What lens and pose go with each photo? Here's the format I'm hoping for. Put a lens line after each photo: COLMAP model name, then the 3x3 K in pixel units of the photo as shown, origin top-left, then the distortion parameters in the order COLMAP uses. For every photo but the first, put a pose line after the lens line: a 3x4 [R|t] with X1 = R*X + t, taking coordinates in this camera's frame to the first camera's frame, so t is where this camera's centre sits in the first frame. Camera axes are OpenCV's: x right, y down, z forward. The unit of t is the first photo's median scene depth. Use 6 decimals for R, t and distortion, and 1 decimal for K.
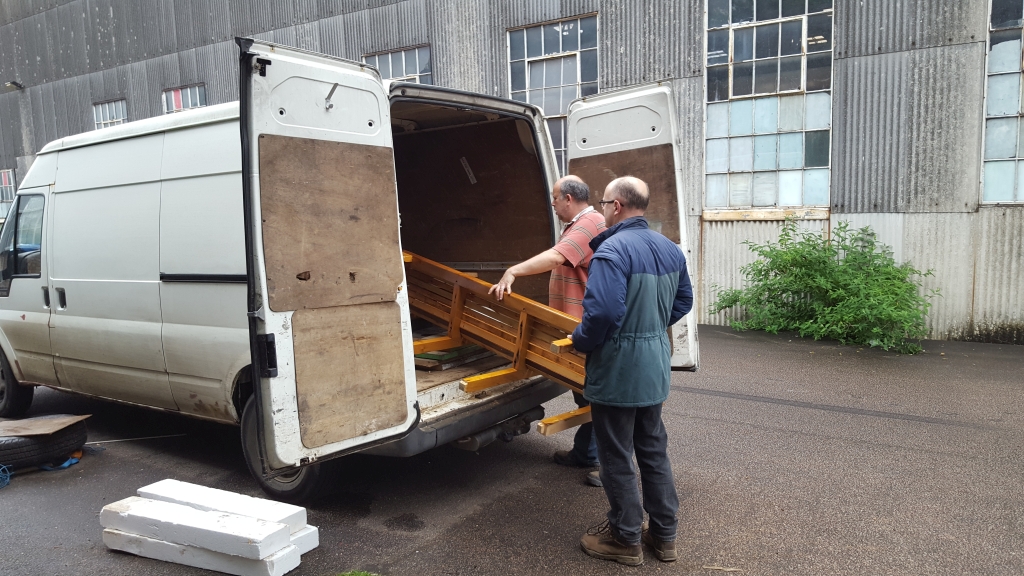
lens RADIAL K [[764.7, 0, 511.2], [0, 764.7, 287.2], [0, 0, 1]] dist [-0.032192, -0.009281]
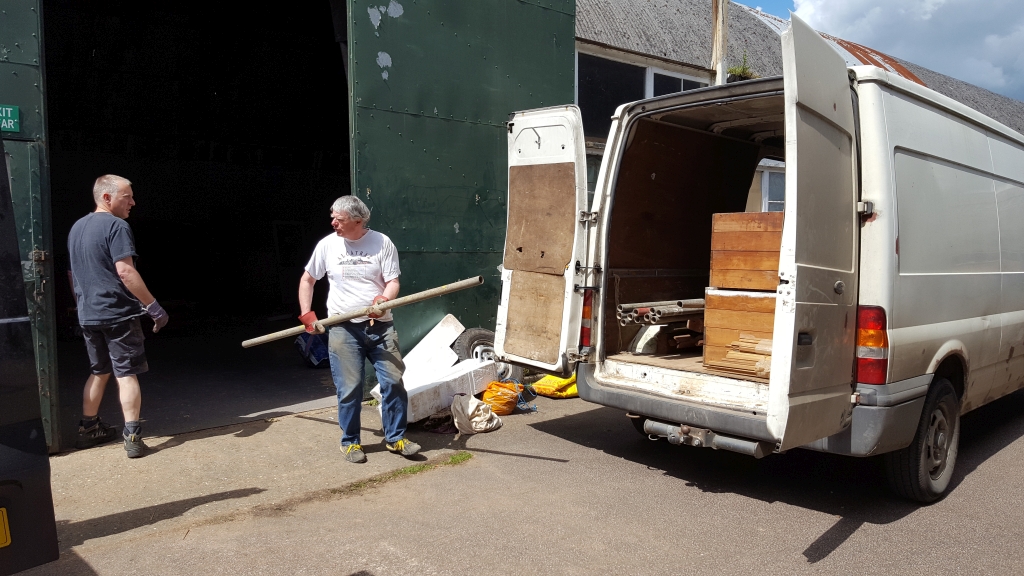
lens RADIAL K [[764.7, 0, 512.1], [0, 764.7, 290.6], [0, 0, 1]] dist [-0.032192, -0.009281]
pose [[-0.235006, 0.082284, -0.968505, 1.232864], [-0.100909, 0.988961, 0.108508, -0.096595], [0.966742, 0.123230, -0.224108, 1.265614]]
